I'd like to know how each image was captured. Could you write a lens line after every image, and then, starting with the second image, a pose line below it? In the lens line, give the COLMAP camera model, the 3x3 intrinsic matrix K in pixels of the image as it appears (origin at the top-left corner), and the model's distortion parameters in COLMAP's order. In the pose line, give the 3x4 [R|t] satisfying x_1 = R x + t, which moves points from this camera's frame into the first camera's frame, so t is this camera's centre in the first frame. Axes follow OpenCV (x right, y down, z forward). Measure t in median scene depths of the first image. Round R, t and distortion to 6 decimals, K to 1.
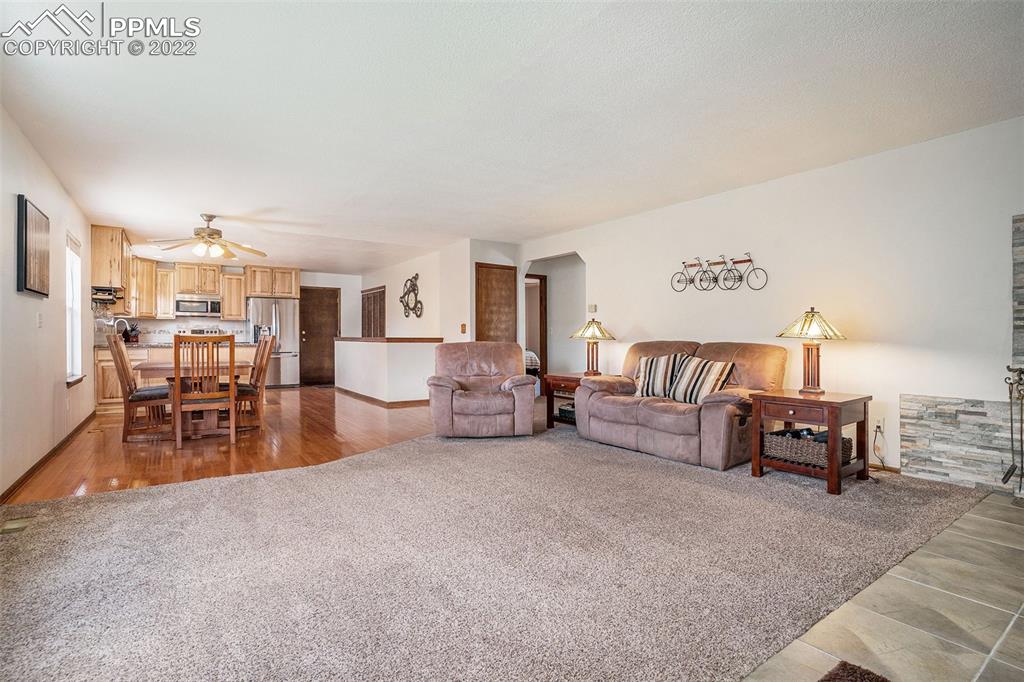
lens RADIAL K [[498.7, 0, 512.0], [0, 498.7, 341.0], [0, 0, 1]] dist [-0.047379, 0.000270]
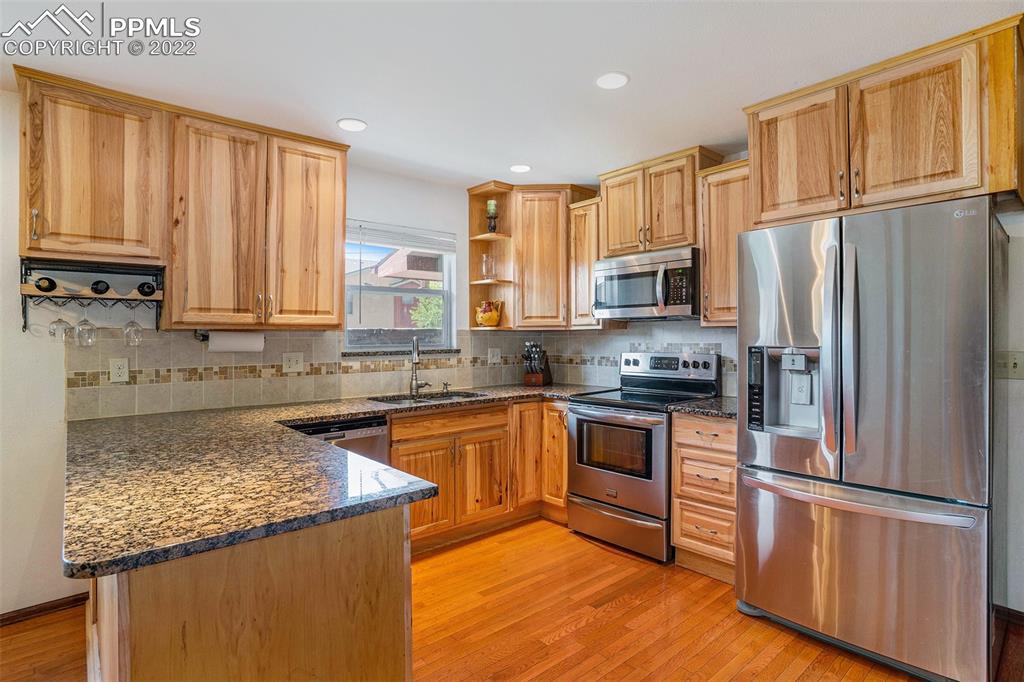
lens RADIAL K [[530.8, 0, 512.0], [0, 530.8, 341.0], [0, 0, 1]] dist [-0.064212, 0.034689]
pose [[0.112552, 0.004937, -0.993634, -0.304668], [0.000944, 0.999987, 0.005075, -0.038941], [0.993645, -0.001509, 0.112546, 0.911023]]
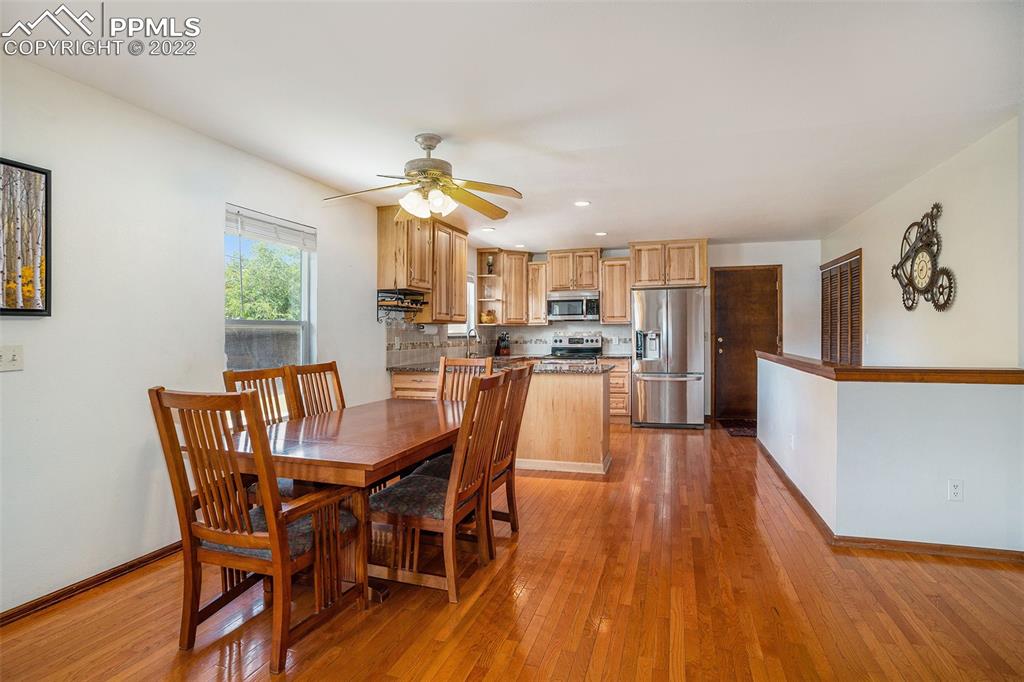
lens RADIAL K [[512.0, 0, 512.0], [0, 512.0, 341.0], [0, 0, 1]] dist [-0.057681, 0.001006]
pose [[0.616022, 0.002086, -0.787726, -0.087296], [0.005721, 0.999958, 0.007122, -0.026410], [0.787708, -0.008894, 0.615985, 0.465818]]
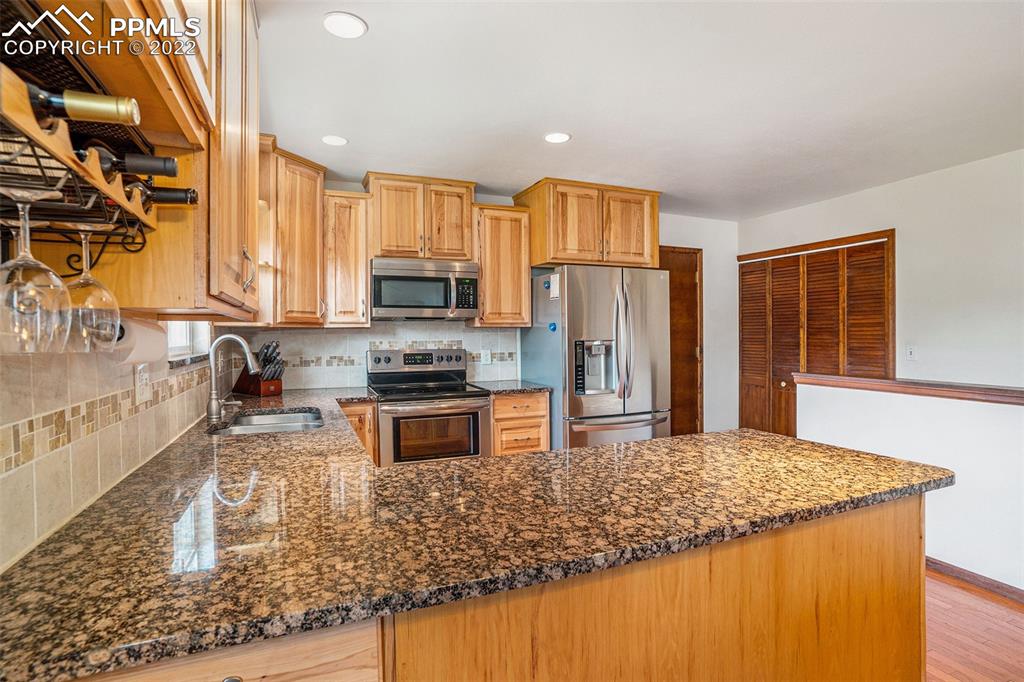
lens RADIAL K [[512.0, 0, 512.0], [0, 512.0, 341.0], [0, 0, 1]] dist [-0.057681, 0.001006]
pose [[0.977694, -0.004762, -0.209982, -0.519508], [0.006366, 0.999955, 0.006964, -0.037582], [0.209940, -0.008146, 0.977680, 0.662822]]
